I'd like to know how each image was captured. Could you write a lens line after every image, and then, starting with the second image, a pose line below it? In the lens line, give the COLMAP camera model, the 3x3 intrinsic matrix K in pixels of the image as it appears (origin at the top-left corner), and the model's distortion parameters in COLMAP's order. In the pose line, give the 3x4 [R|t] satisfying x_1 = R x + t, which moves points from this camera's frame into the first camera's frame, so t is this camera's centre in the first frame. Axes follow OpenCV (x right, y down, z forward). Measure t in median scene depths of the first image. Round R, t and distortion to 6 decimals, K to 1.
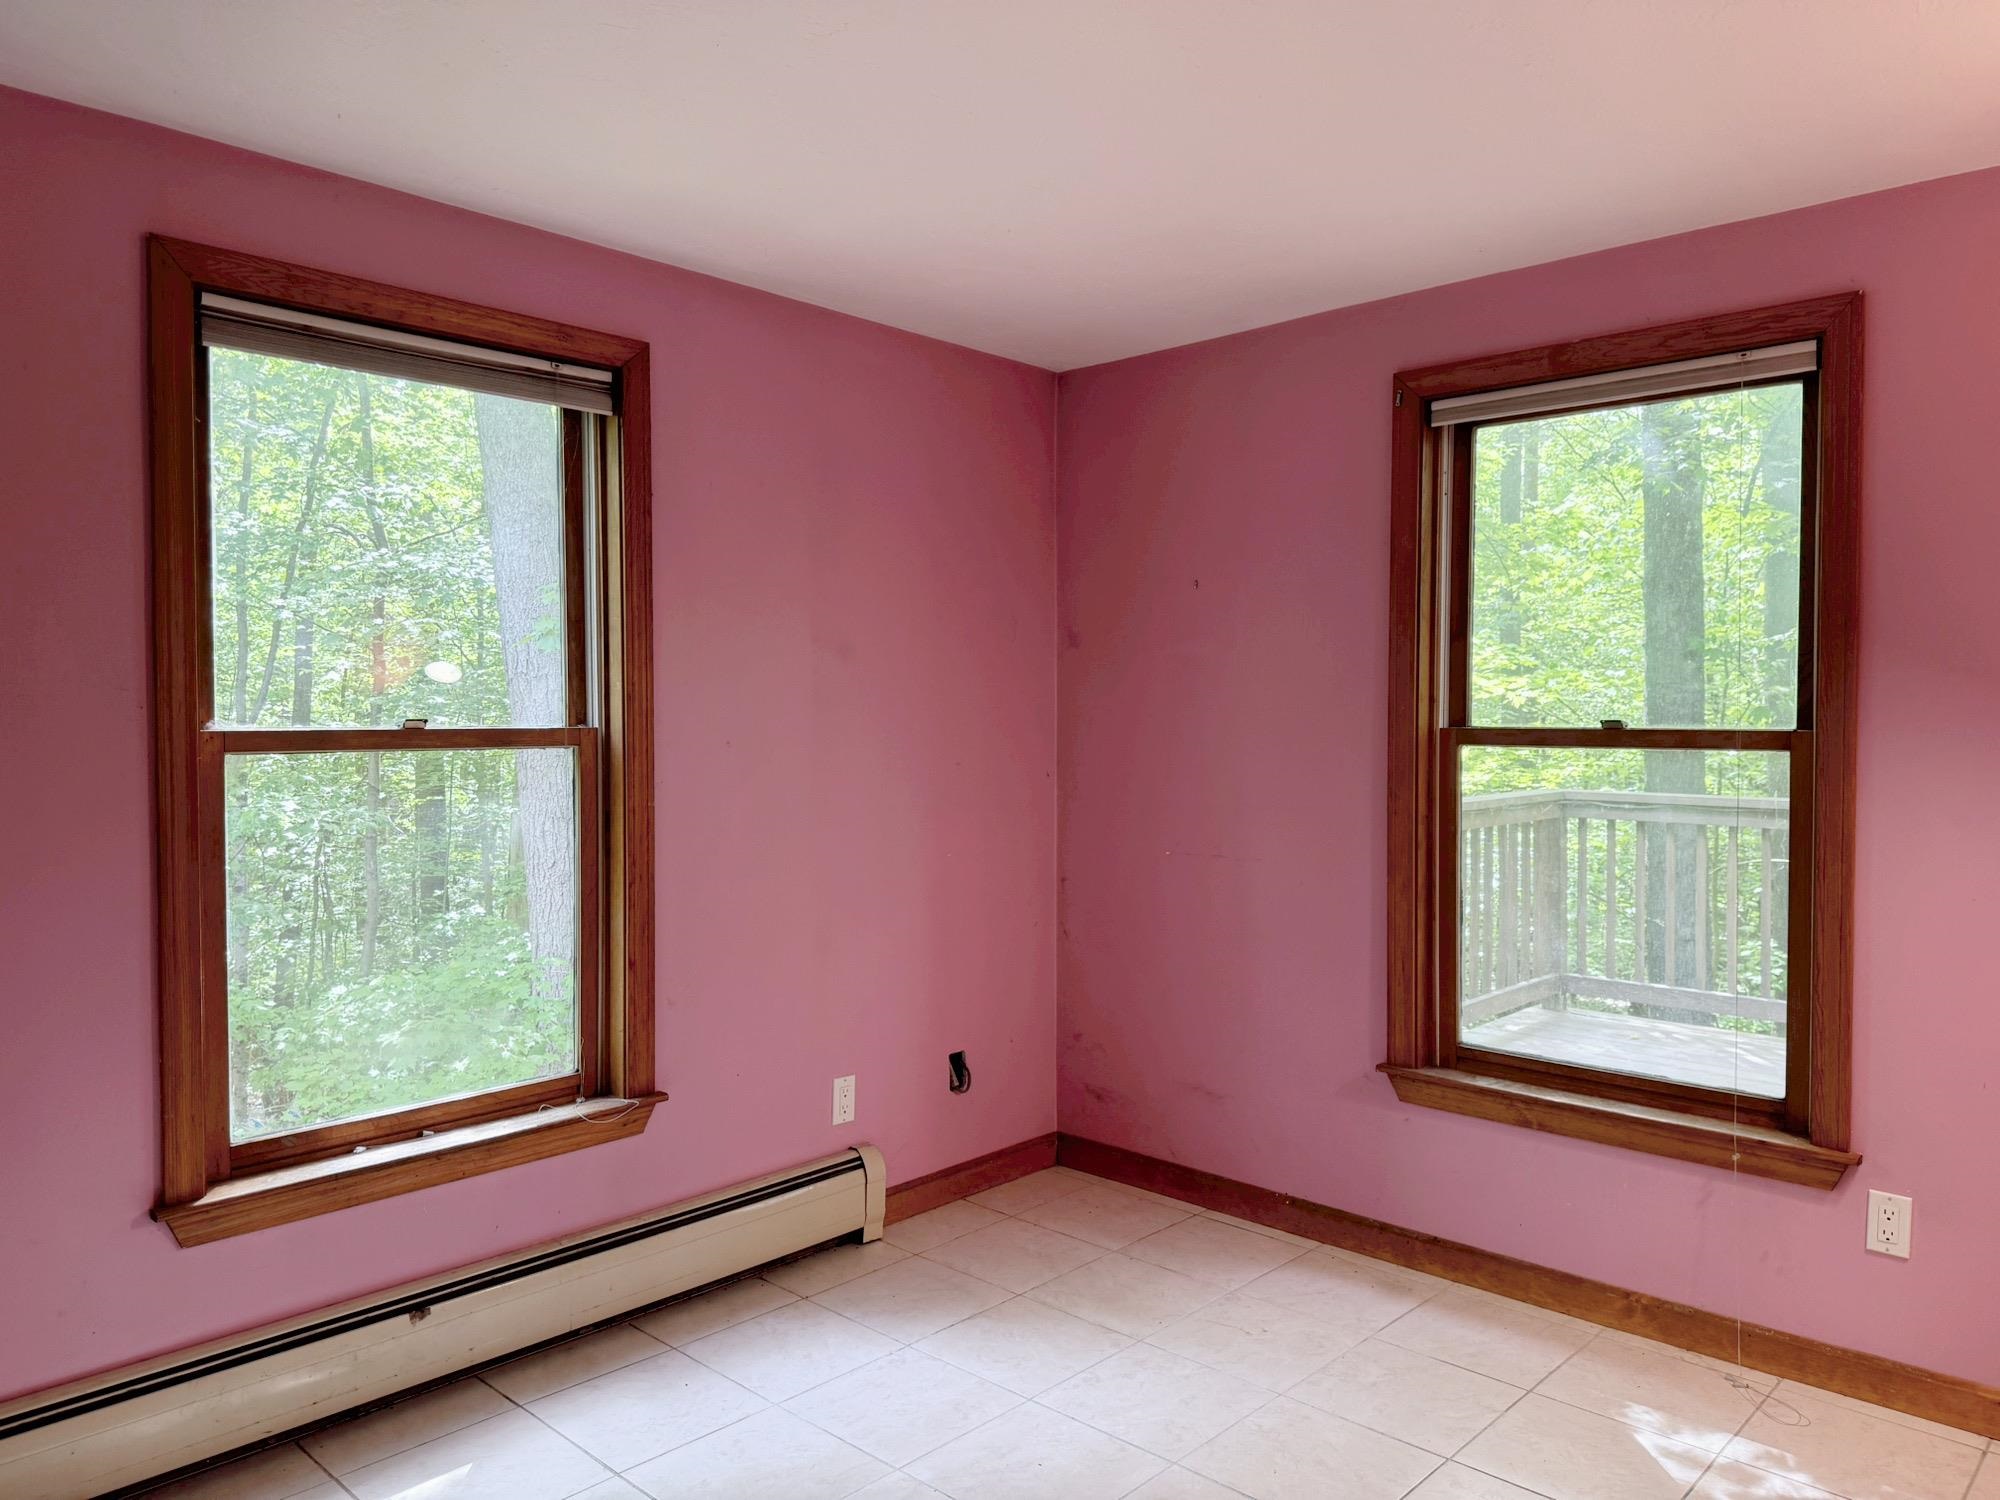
lens RADIAL K [[1369.6, 0, 1000.0], [0, 1369.6, 750.0], [0, 0, 1]] dist [-0.008459, -0.003123]
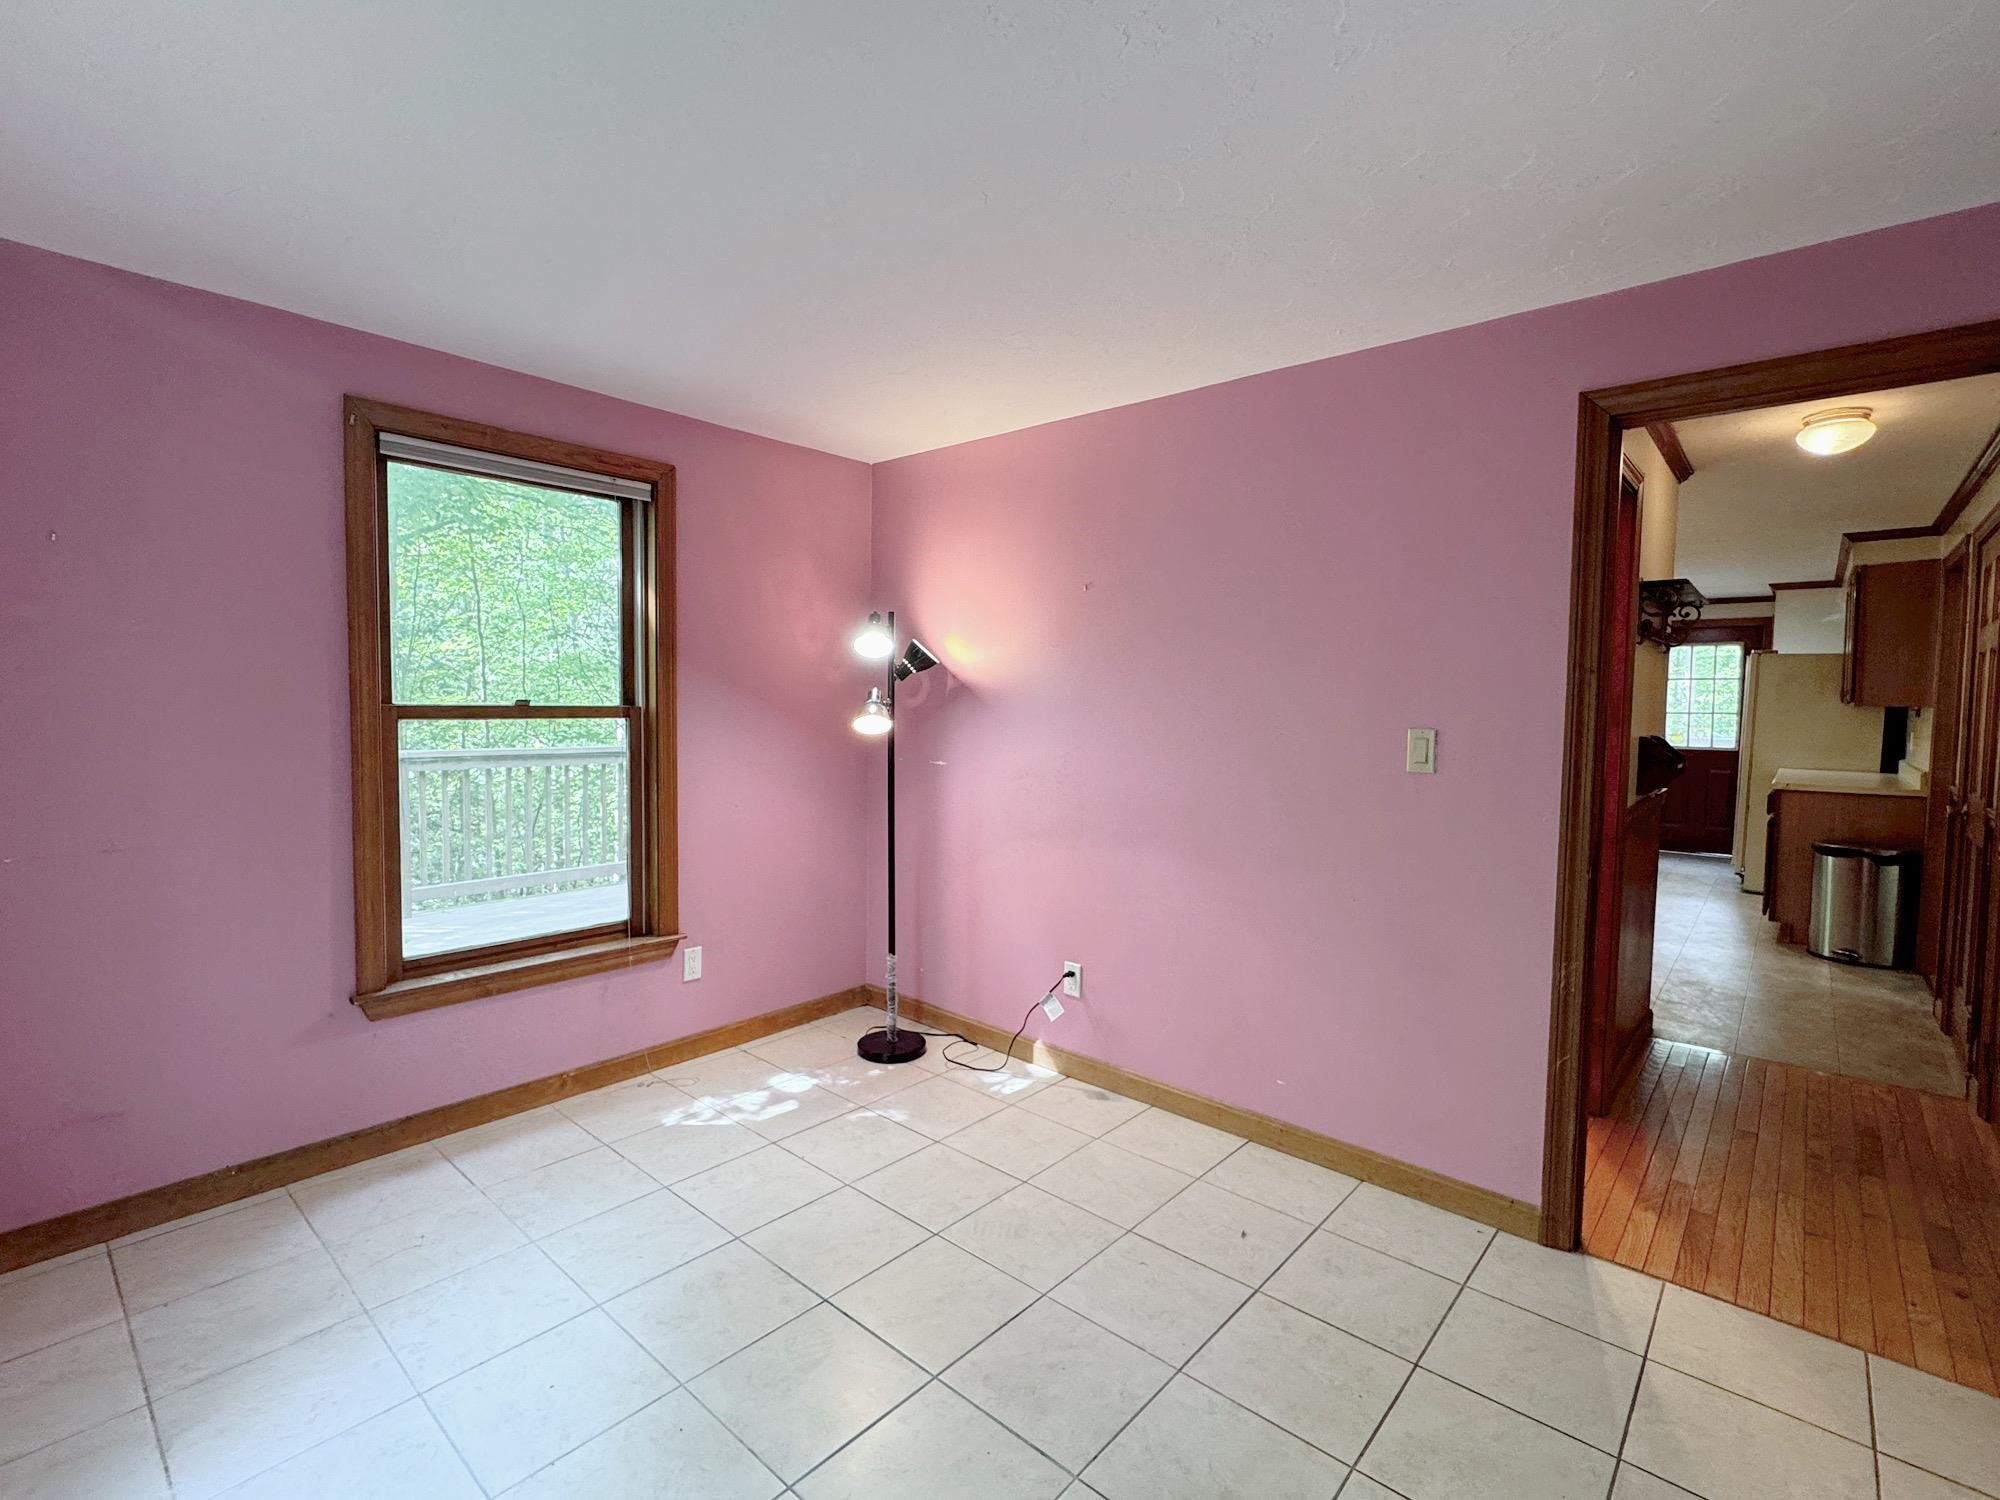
lens RADIAL K [[888.0, 0, 1002.8], [0, 888.0, 746.8], [0, 0, 1]] dist [-0.001482, 0.000203]
pose [[-0.010265, -0.050700, 0.998661, -0.507608], [0.015684, 0.998583, 0.050857, -0.011504], [-0.999824, 0.016185, -0.009455, 0.498189]]
